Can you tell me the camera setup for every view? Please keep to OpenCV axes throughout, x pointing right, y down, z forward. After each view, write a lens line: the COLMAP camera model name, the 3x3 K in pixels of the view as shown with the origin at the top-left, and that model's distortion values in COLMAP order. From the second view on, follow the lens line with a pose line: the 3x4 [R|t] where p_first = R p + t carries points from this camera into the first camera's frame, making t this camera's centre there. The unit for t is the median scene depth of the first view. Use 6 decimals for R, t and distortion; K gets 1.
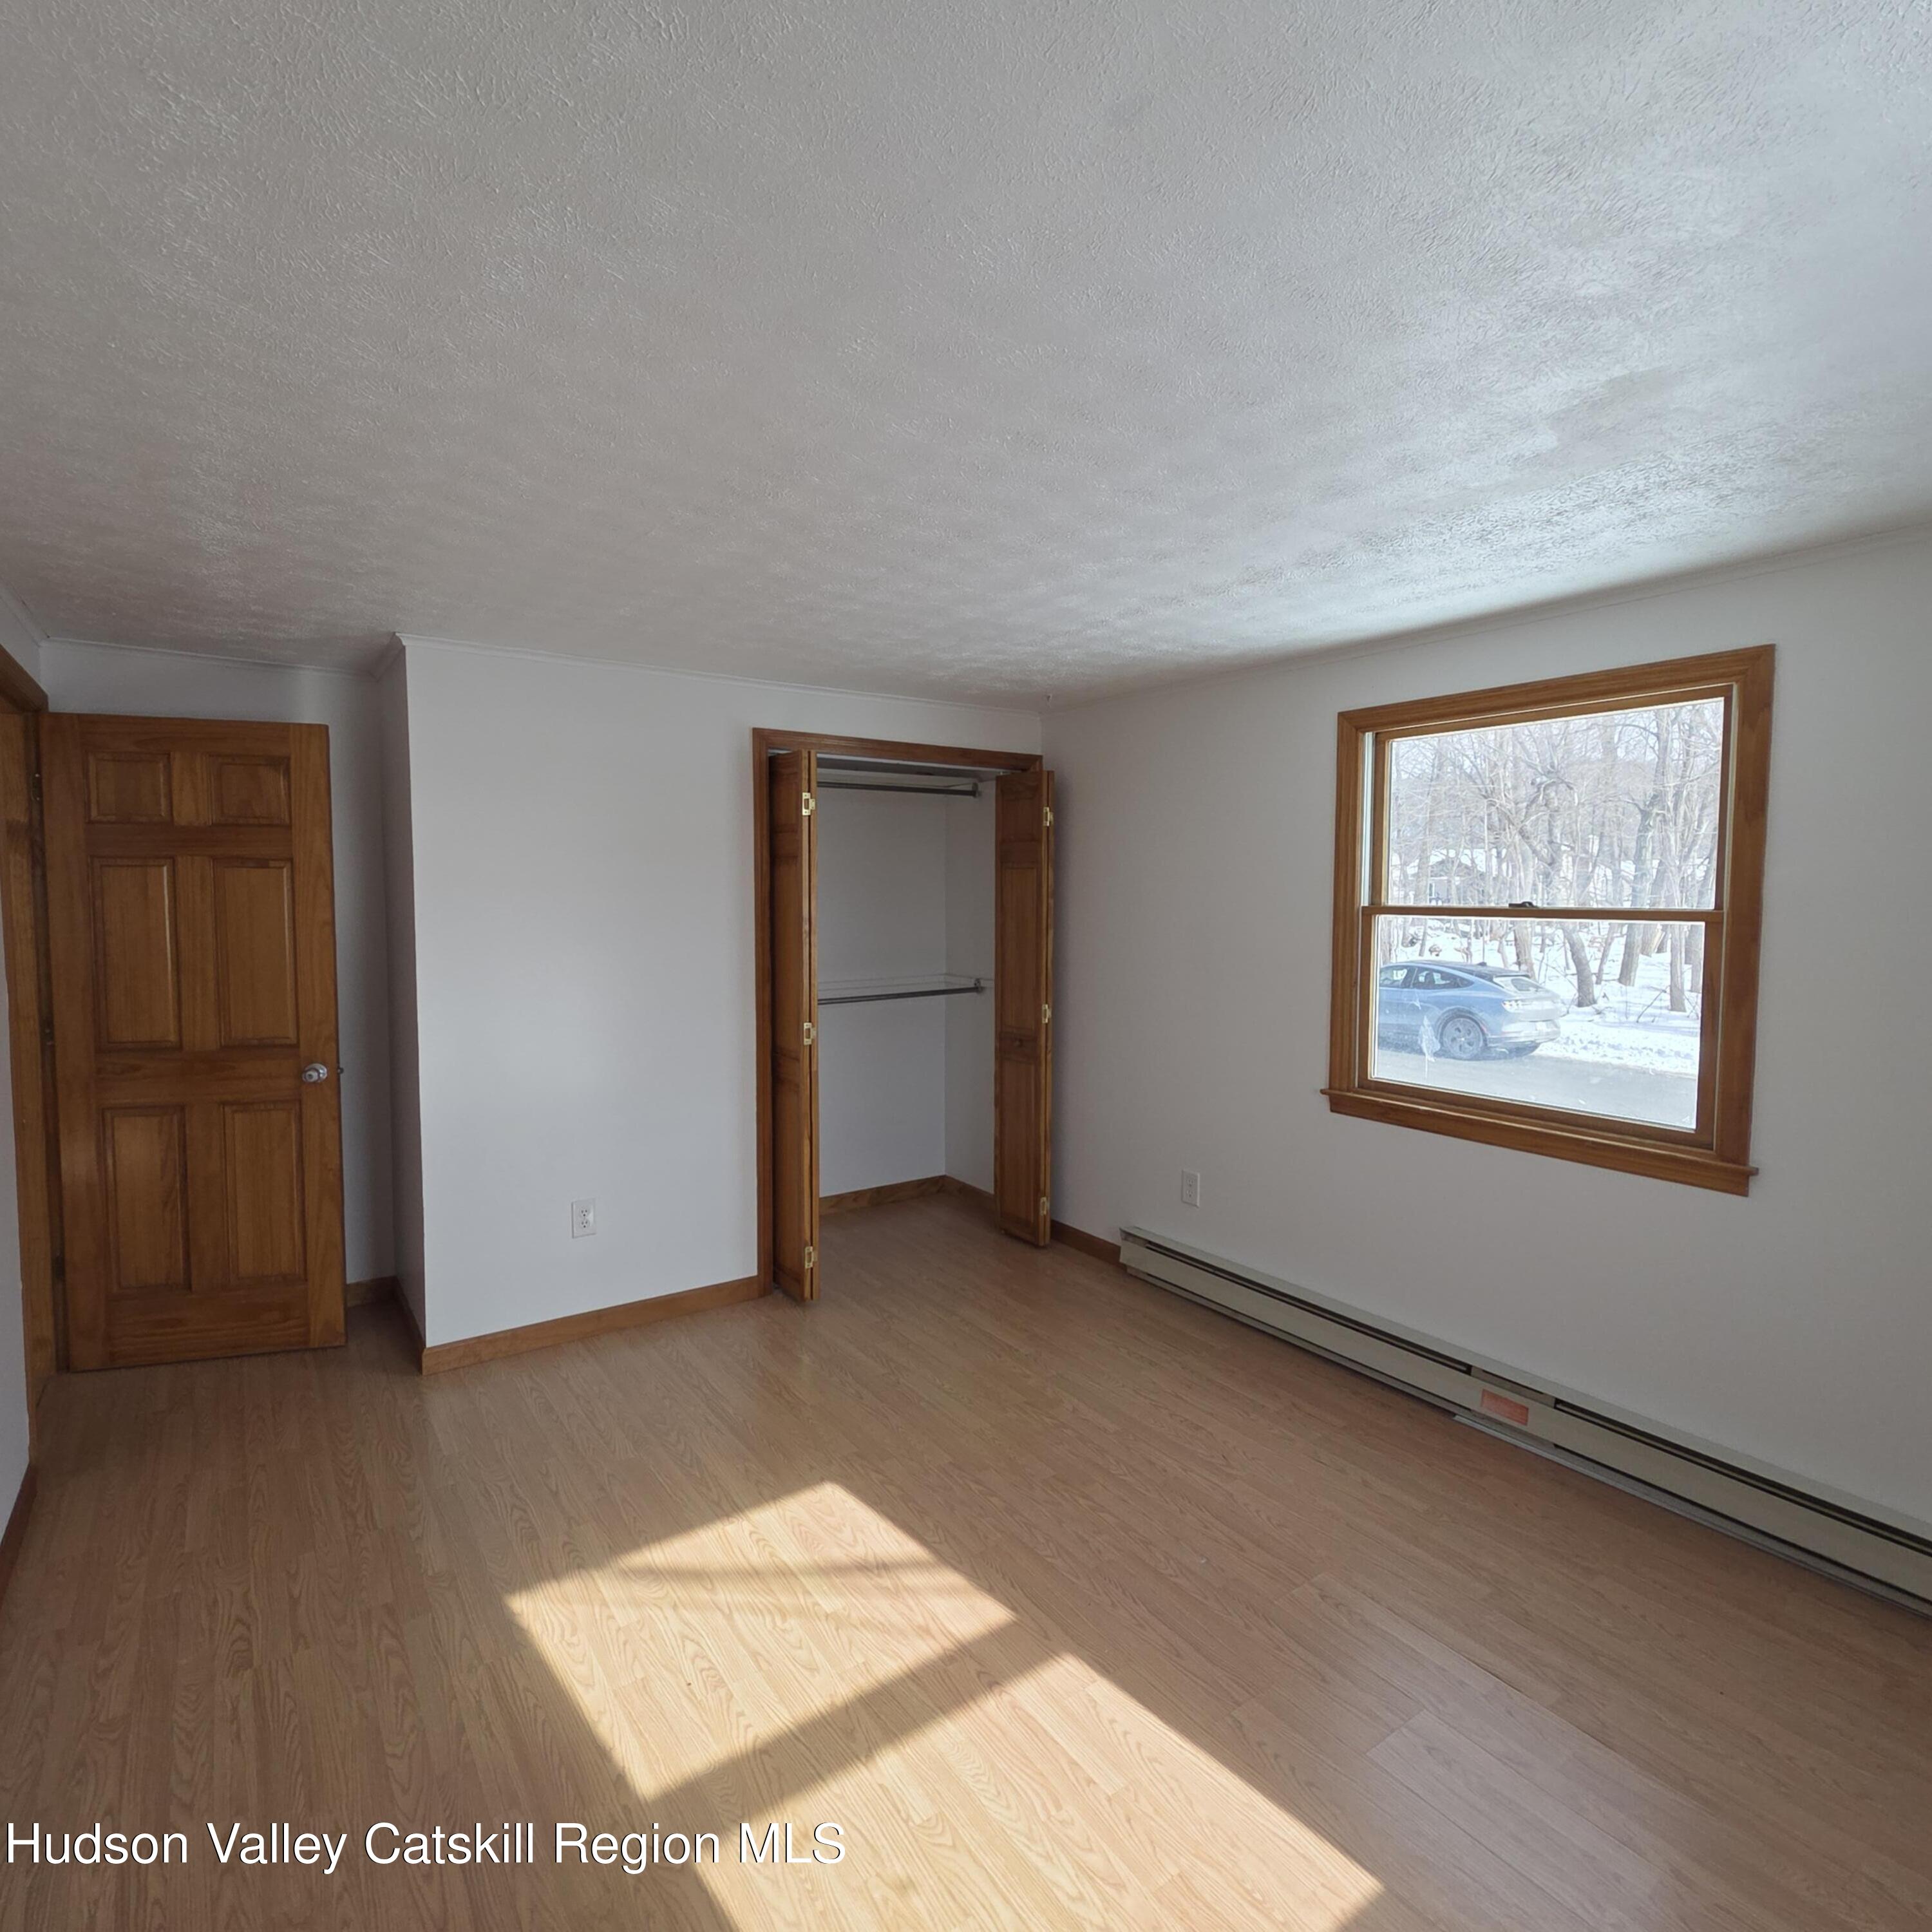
lens RADIAL K [[1050.6, 0, 952.9], [0, 1050.6, 952.1], [0, 0, 1]] dist [0.005201, -0.003174]
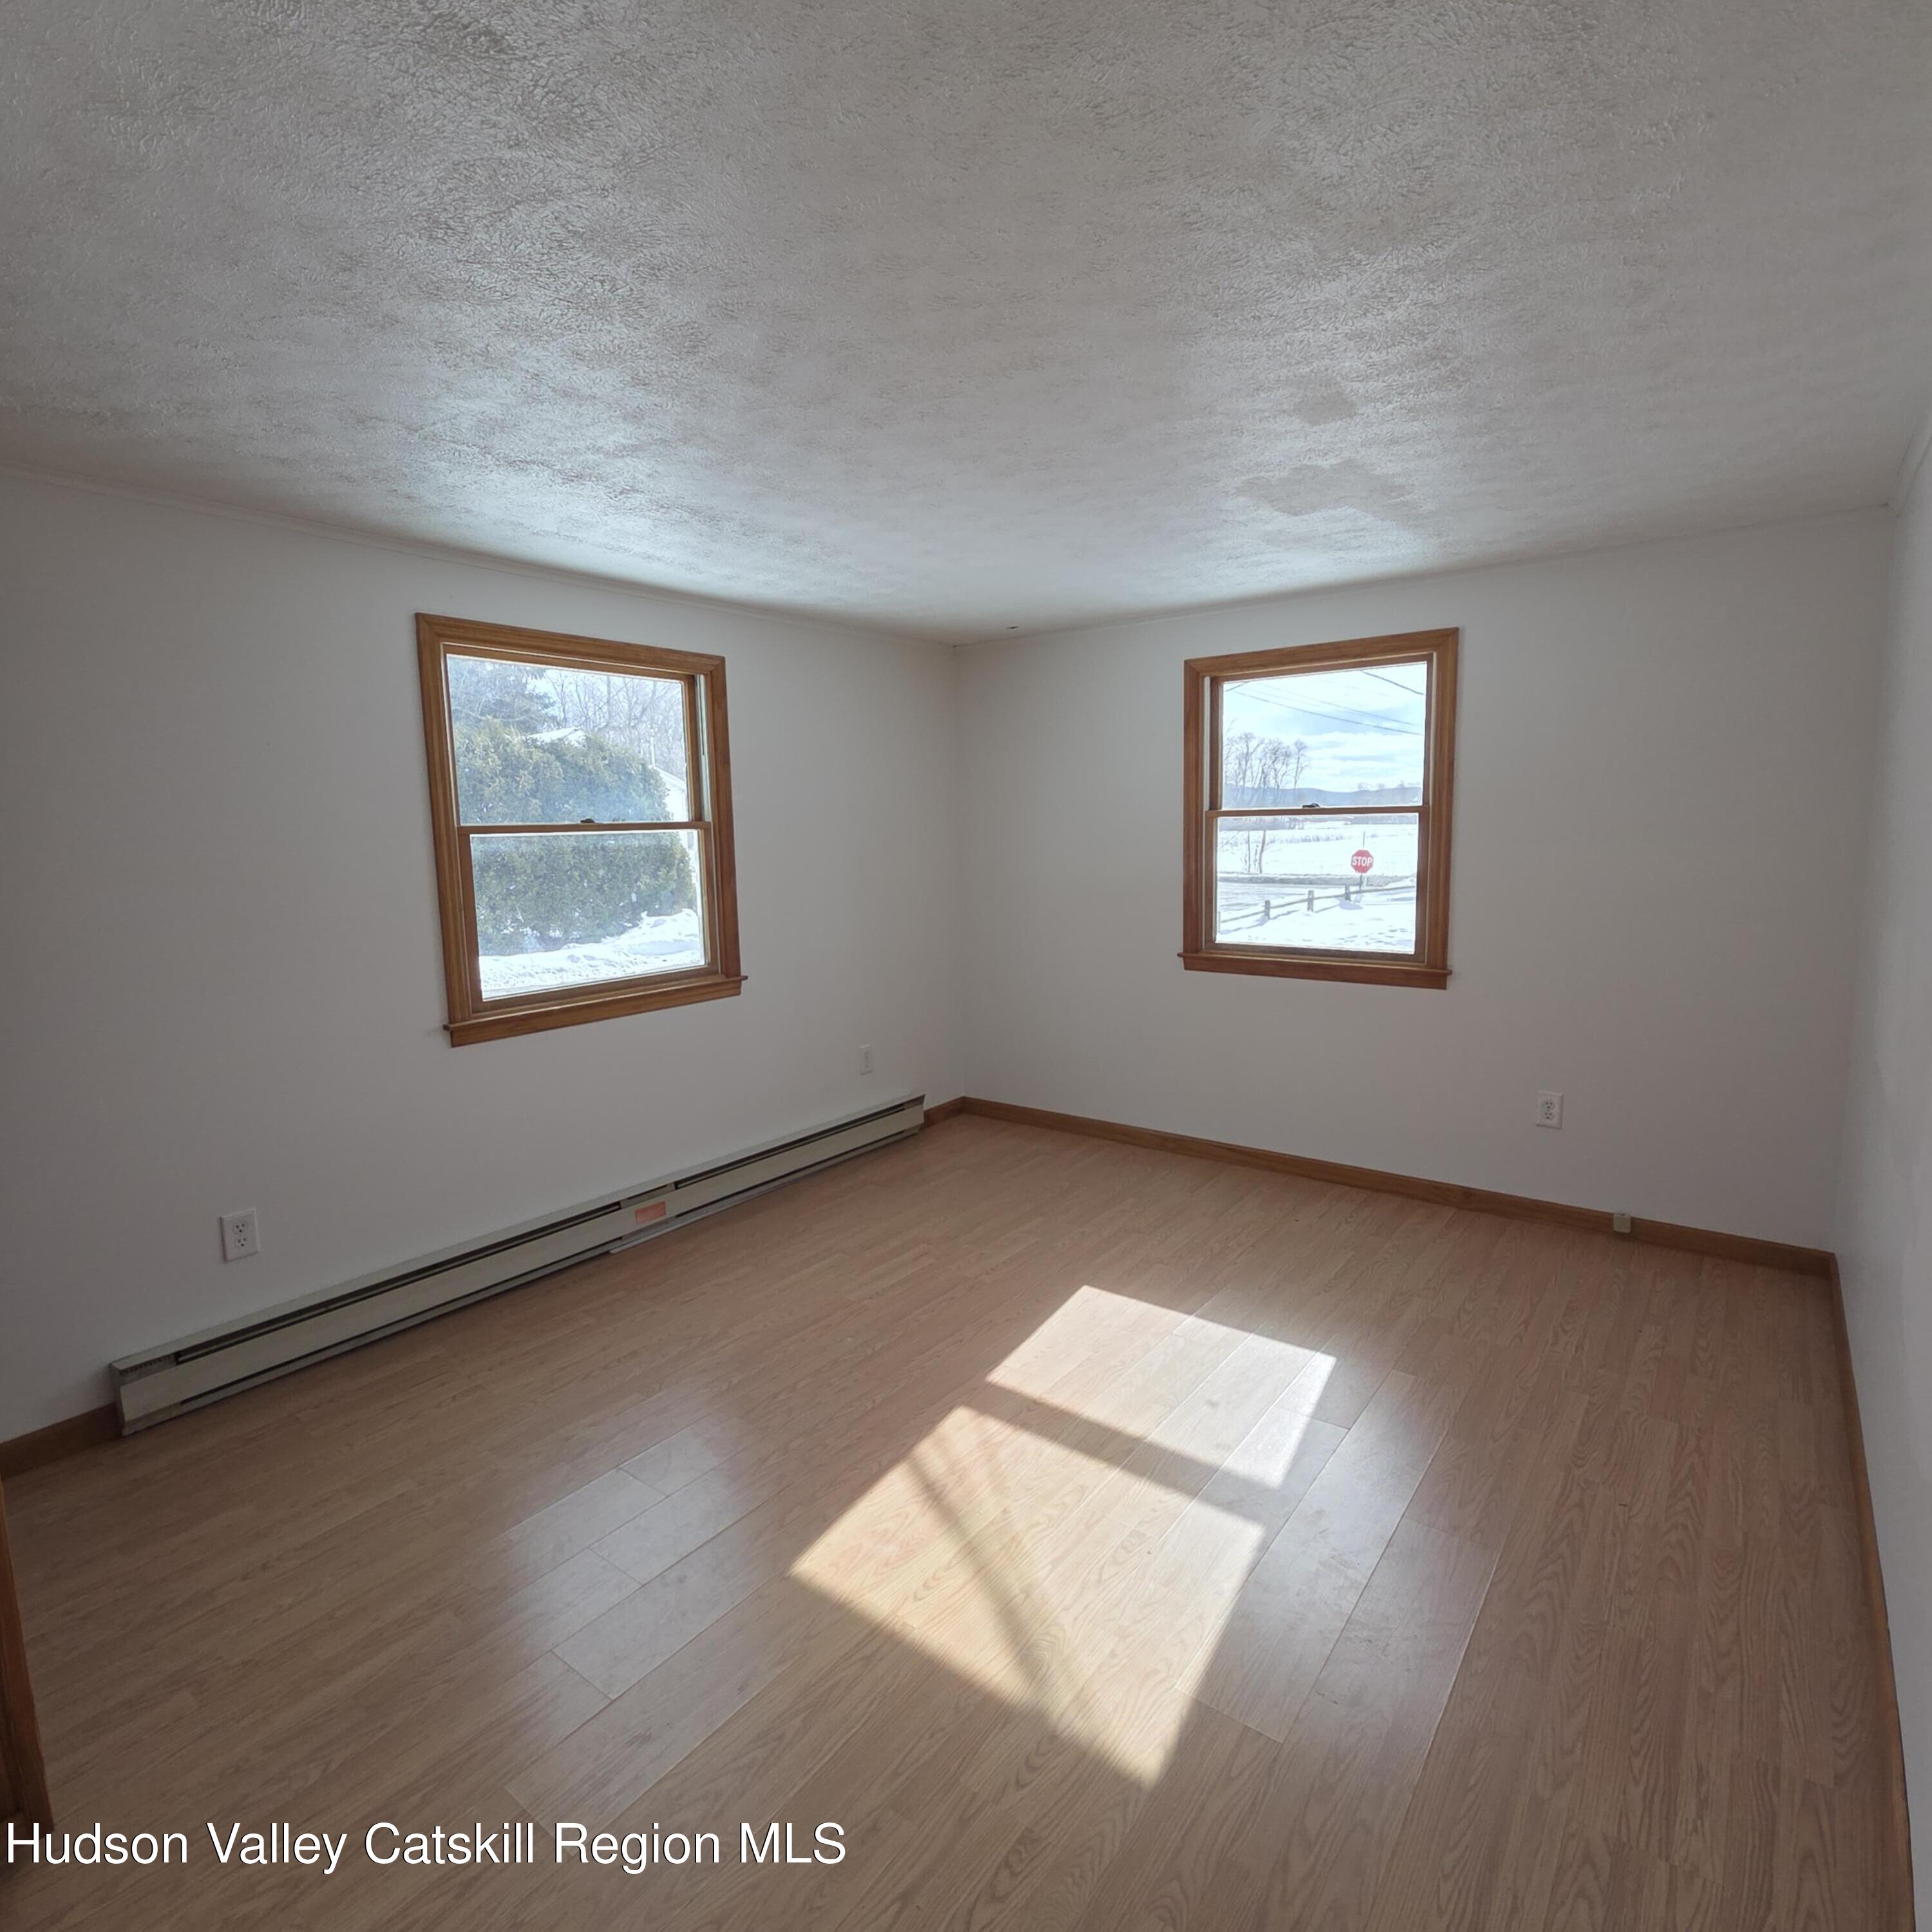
lens RADIAL K [[1050.6, 0, 960.6], [0, 1050.6, 952.5], [0, 0, 1]] dist [0.005201, -0.003174]
pose [[-0.310994, -0.112214, 0.943764, -0.852481], [0.075015, 0.987009, 0.142075, -0.039660], [-0.947447, 0.114981, -0.298536, 1.091857]]
